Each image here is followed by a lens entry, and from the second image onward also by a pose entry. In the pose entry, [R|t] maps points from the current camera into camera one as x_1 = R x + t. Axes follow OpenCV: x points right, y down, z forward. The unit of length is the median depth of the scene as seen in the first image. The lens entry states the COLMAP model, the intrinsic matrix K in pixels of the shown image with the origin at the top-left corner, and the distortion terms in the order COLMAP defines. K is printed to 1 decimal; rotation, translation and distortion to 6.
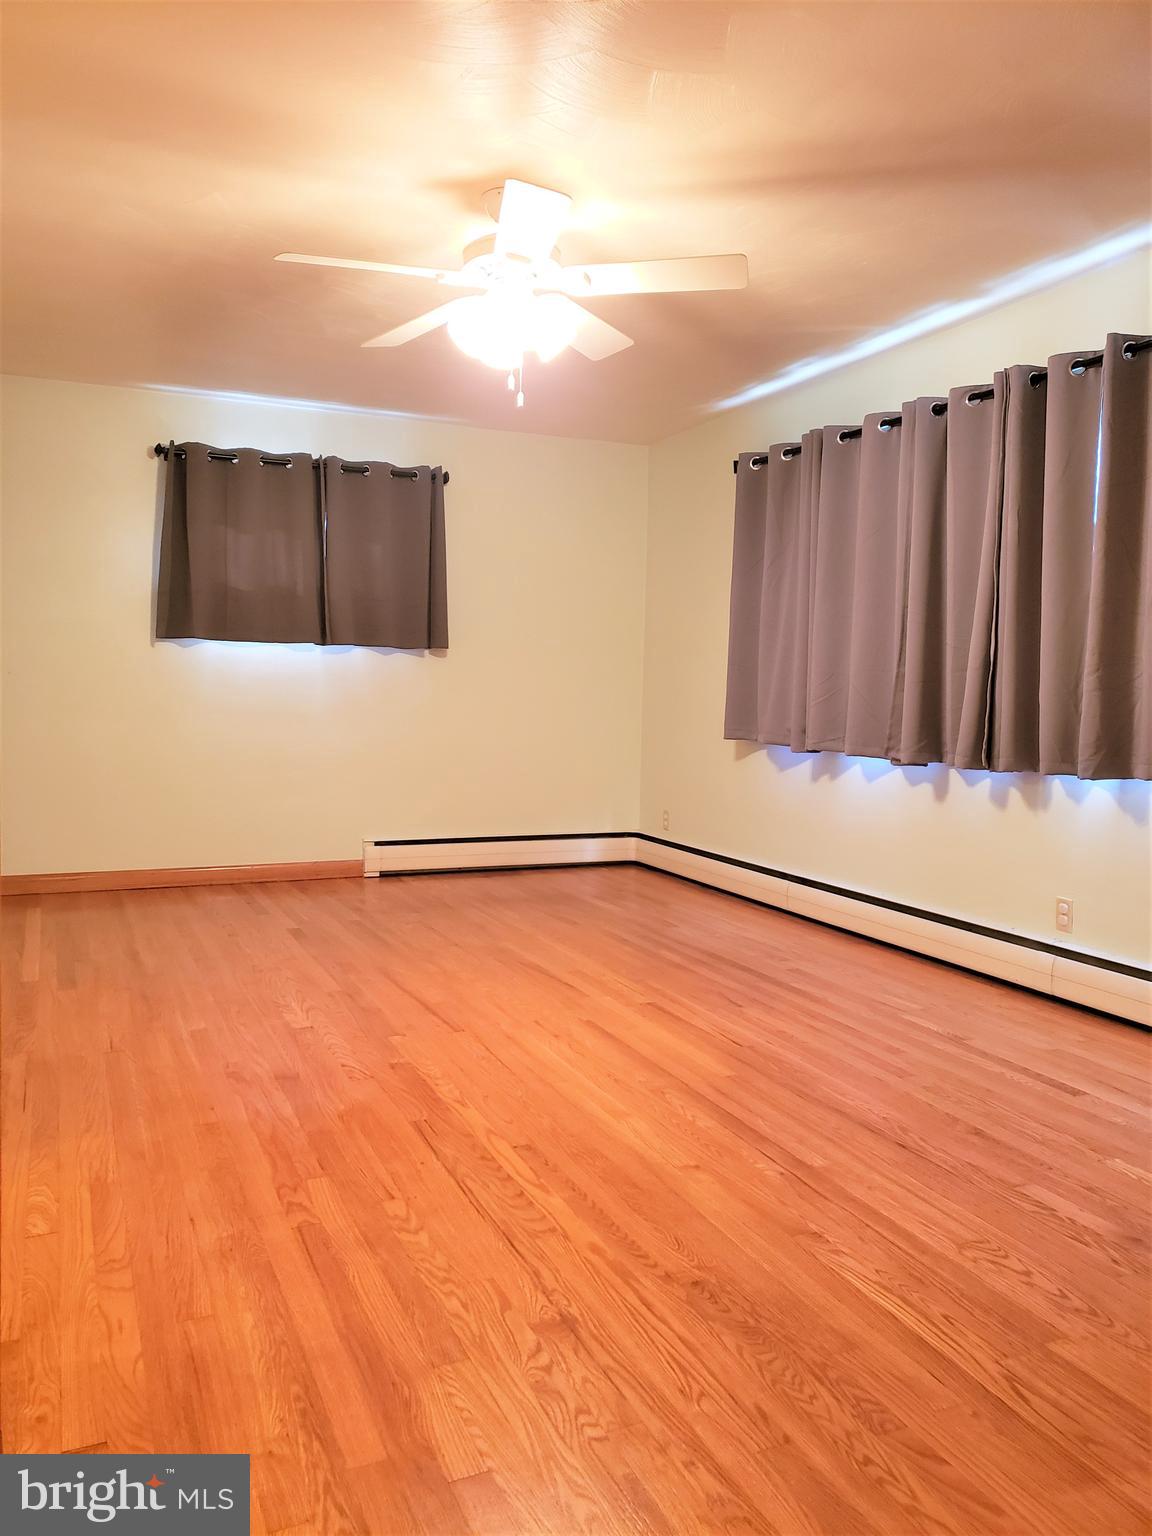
lens RADIAL K [[1199.1, 0, 576.0], [0, 1199.1, 768.0], [0, 0, 1]] dist [0.124917, -0.215763]
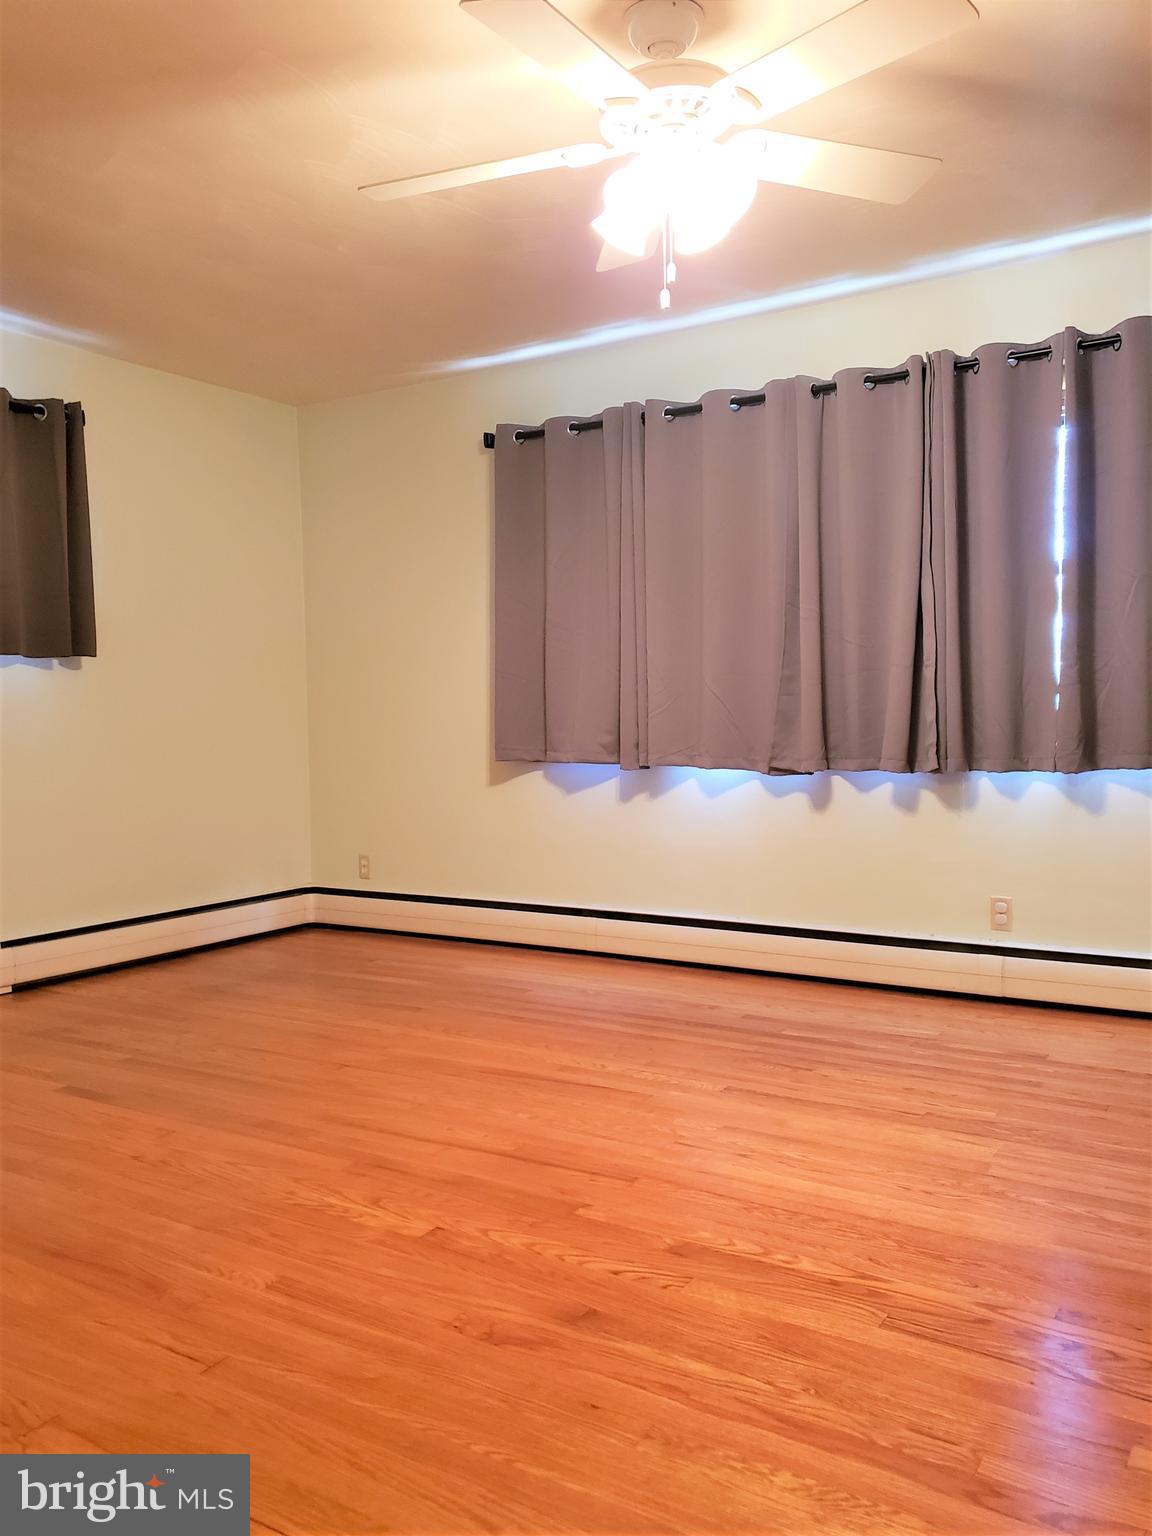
lens RADIAL K [[1249.9, 0, 576.9], [0, 1249.9, 775.3], [0, 0, 1]] dist [0.029180, 0.004265]
pose [[0.825739, -0.060485, 0.560800, -0.436837], [0.070010, 0.997536, 0.004504, -0.019677], [-0.559690, 0.035542, 0.827939, 0.338333]]
